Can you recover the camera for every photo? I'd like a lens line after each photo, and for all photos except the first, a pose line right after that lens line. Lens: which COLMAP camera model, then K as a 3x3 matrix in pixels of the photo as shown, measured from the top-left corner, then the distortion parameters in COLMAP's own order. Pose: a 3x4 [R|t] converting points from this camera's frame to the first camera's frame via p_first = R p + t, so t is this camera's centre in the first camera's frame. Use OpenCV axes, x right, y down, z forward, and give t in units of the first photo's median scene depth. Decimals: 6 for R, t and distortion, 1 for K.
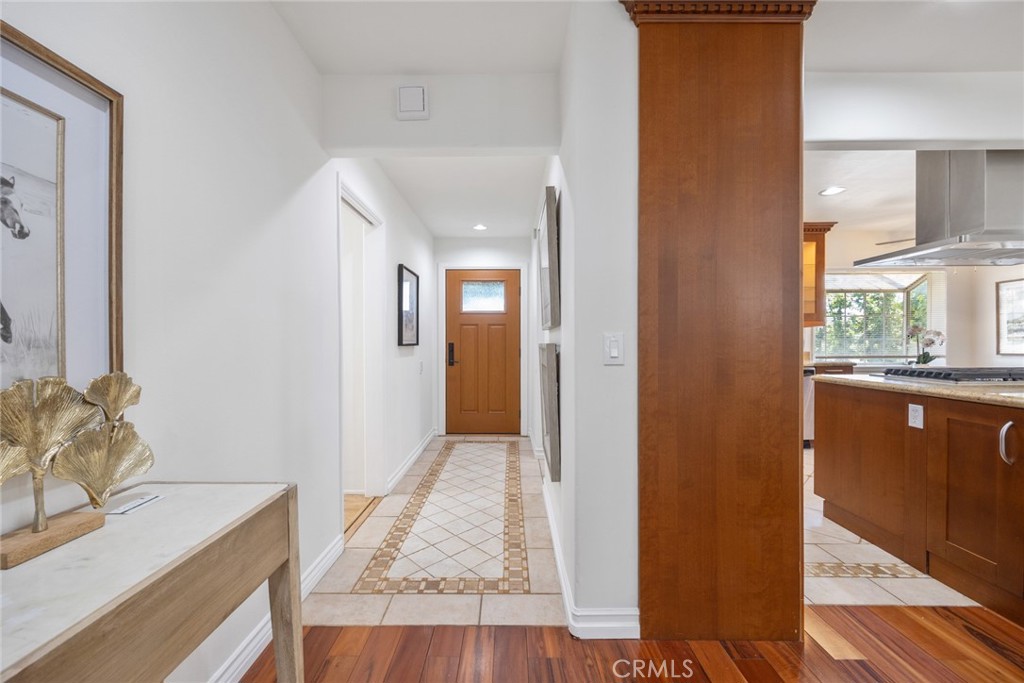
lens RADIAL K [[396.7, 0, 509.9], [0, 396.7, 347.4], [0, 0, 1]] dist [0.000515, 0.000124]
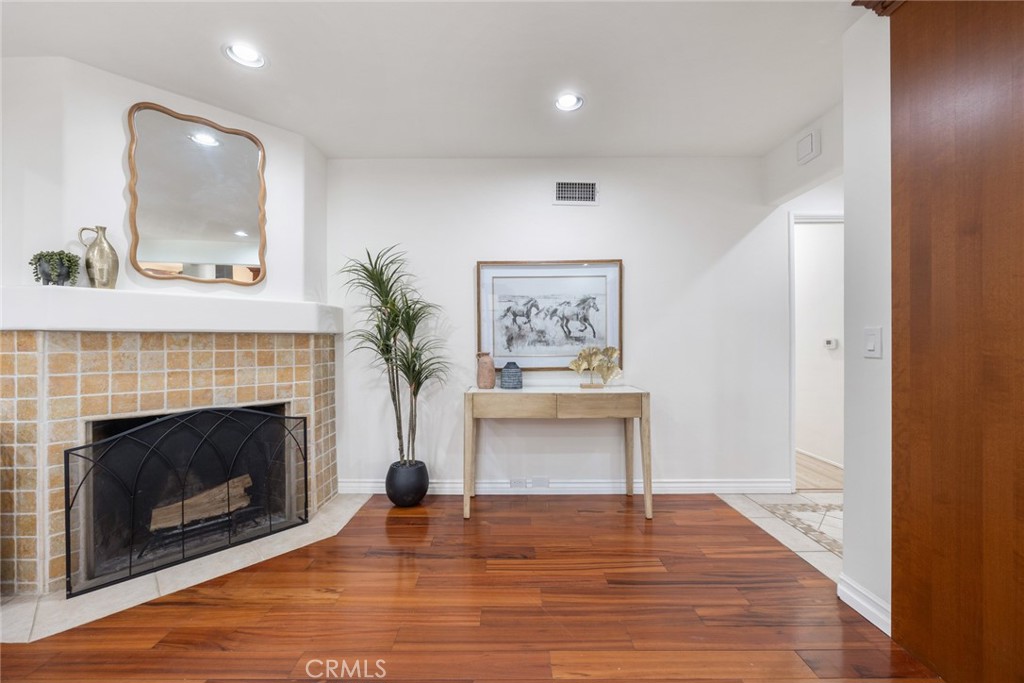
lens RADIAL K [[396.2, 0, 512.0], [0, 396.2, 341.5], [0, 0, 1]] dist [-0.001184, 0.000028]
pose [[0.022991, 0.006839, -0.999712, 1.284604], [-0.006739, 0.999955, 0.006686, 0.000855], [0.999713, 0.006583, 0.023036, 0.034573]]
